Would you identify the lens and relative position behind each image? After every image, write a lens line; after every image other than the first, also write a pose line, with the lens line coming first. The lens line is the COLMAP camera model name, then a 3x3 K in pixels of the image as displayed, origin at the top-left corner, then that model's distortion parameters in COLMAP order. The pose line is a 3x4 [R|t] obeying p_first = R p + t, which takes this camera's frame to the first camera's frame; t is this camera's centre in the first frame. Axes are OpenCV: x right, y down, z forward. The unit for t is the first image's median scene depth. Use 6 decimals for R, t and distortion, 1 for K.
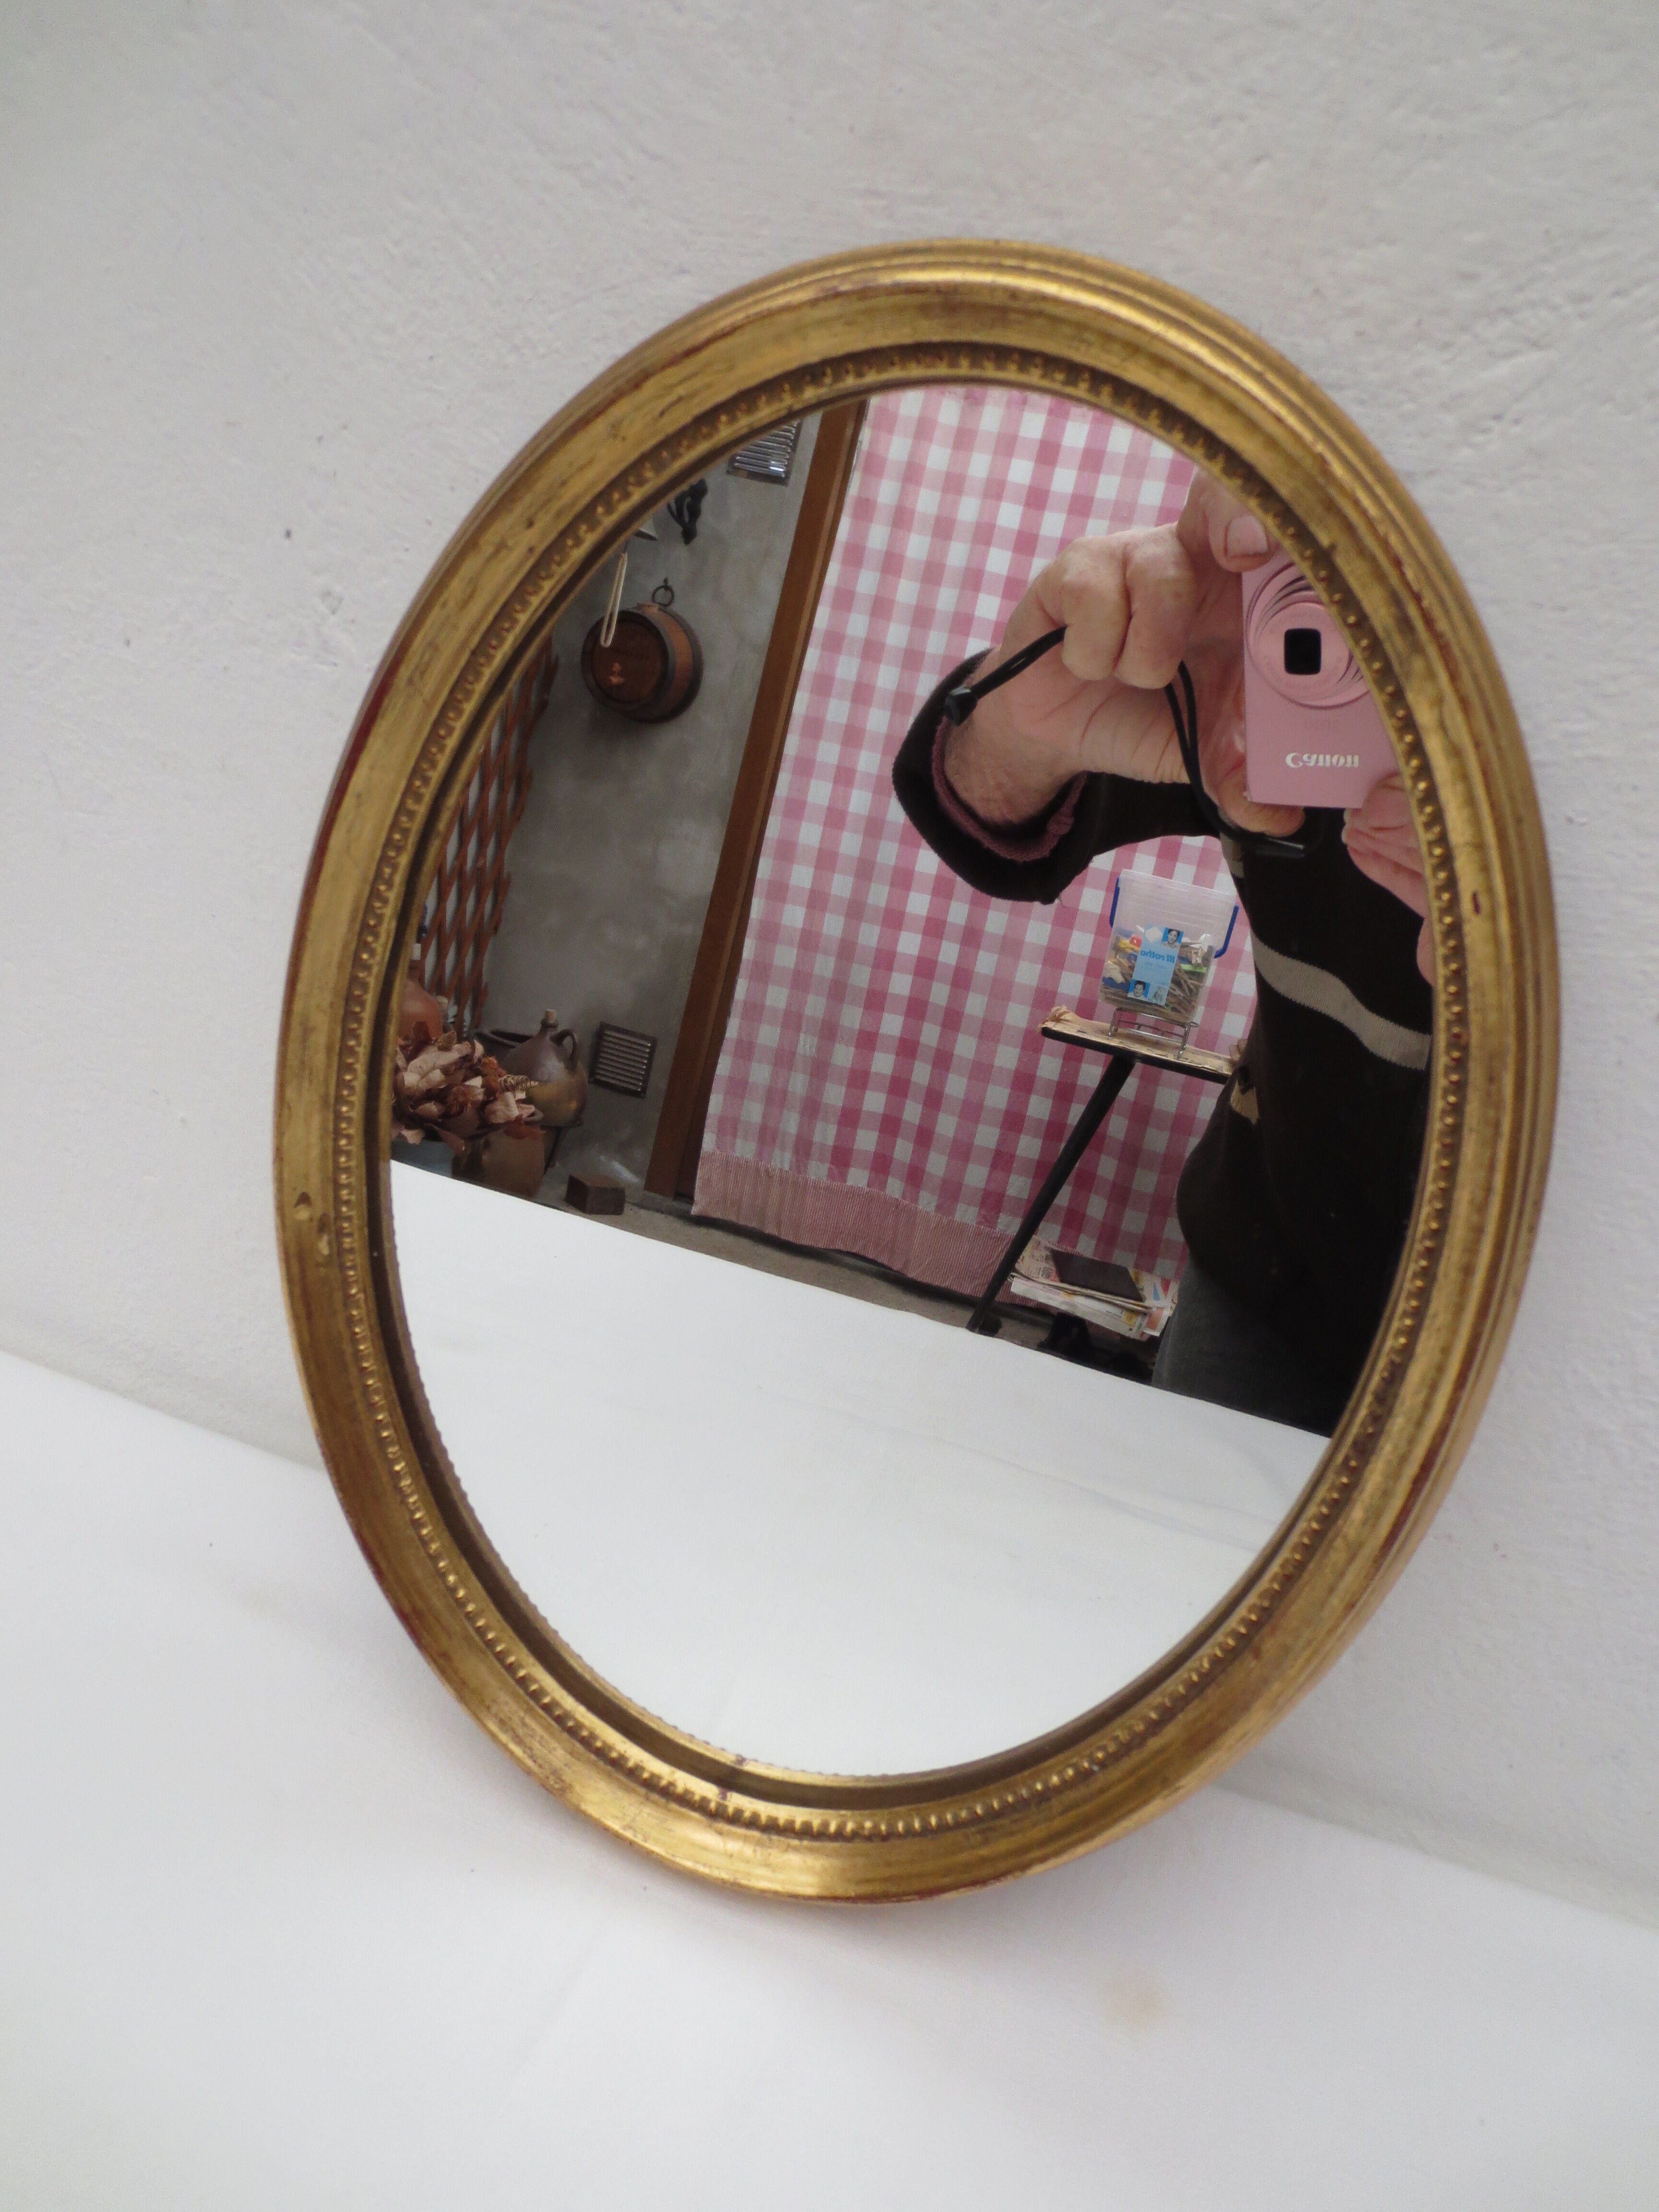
lens RADIAL K [[1574.4, 0, 829.5], [0, 1574.4, 1106.0], [0, 0, 1]] dist [-0.027844, 0.024193]
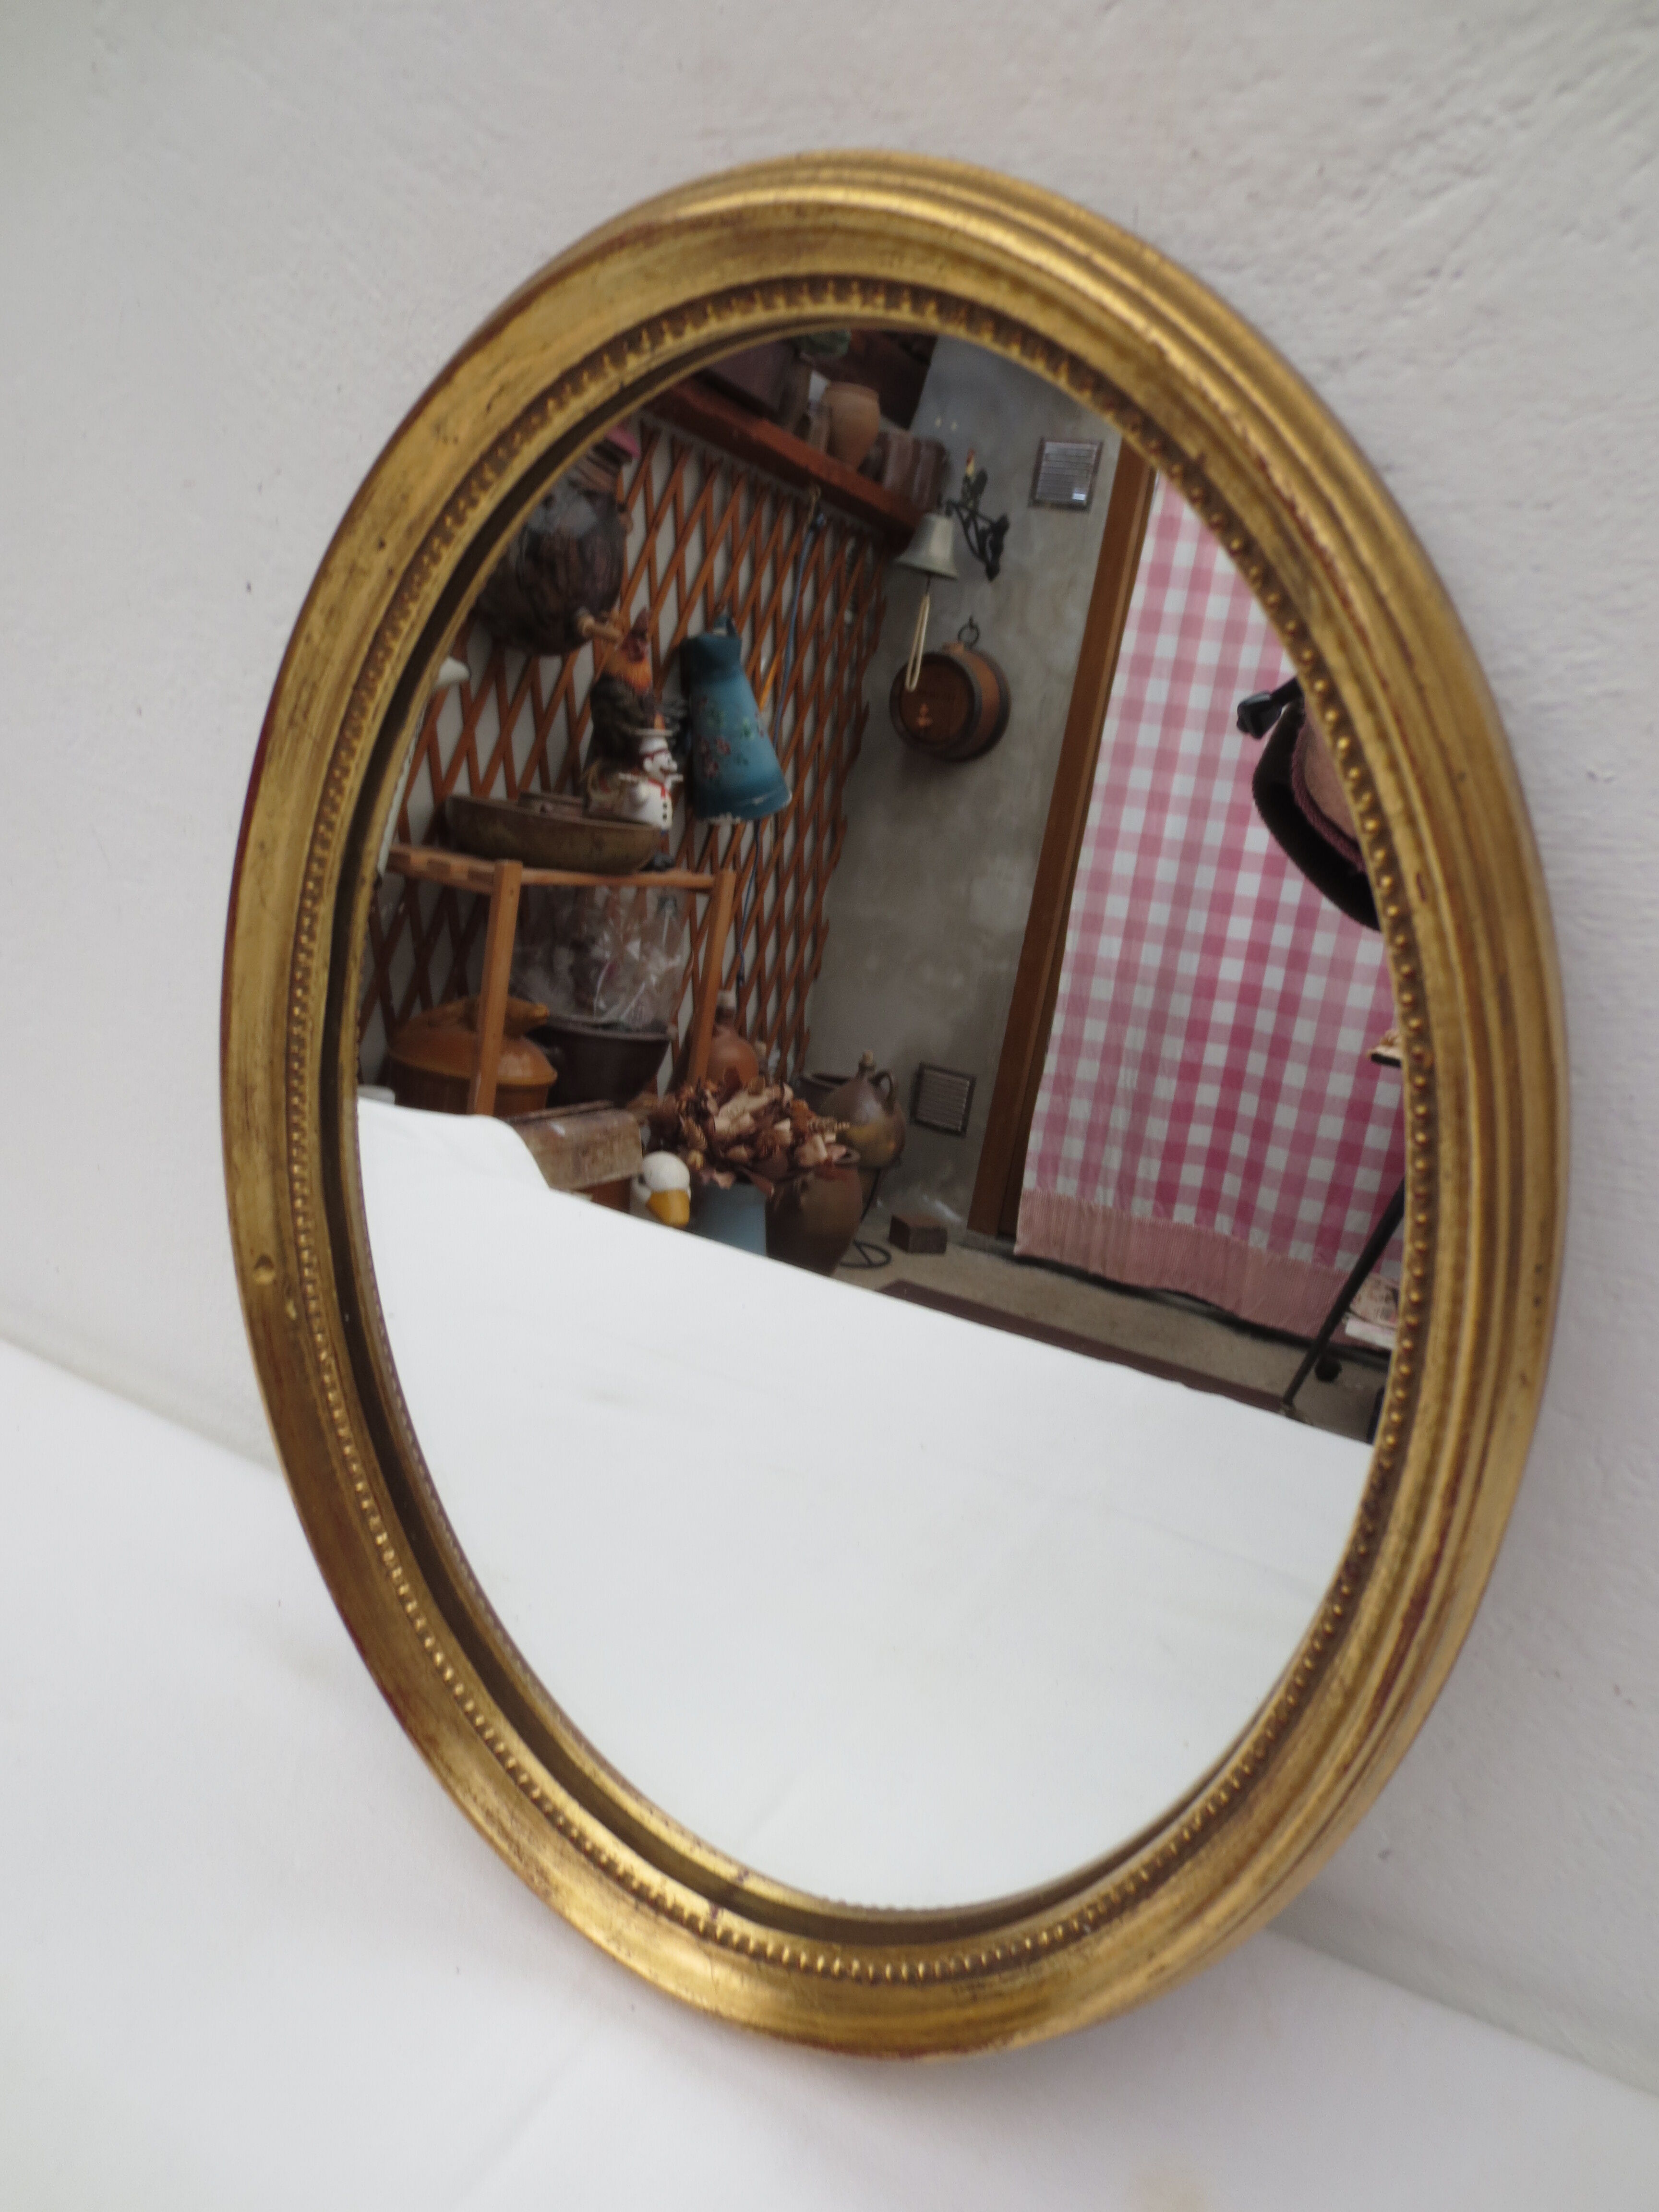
lens RADIAL K [[1565.2, 0, 829.9], [0, 1565.2, 1112.1], [0, 0, 1]] dist [-0.025064, 0.012918]
pose [[0.973508, -0.025817, -0.227190, 0.214874], [0.021344, 0.999527, -0.022122, -0.004506], [0.227654, 0.016686, 0.973599, 0.126319]]
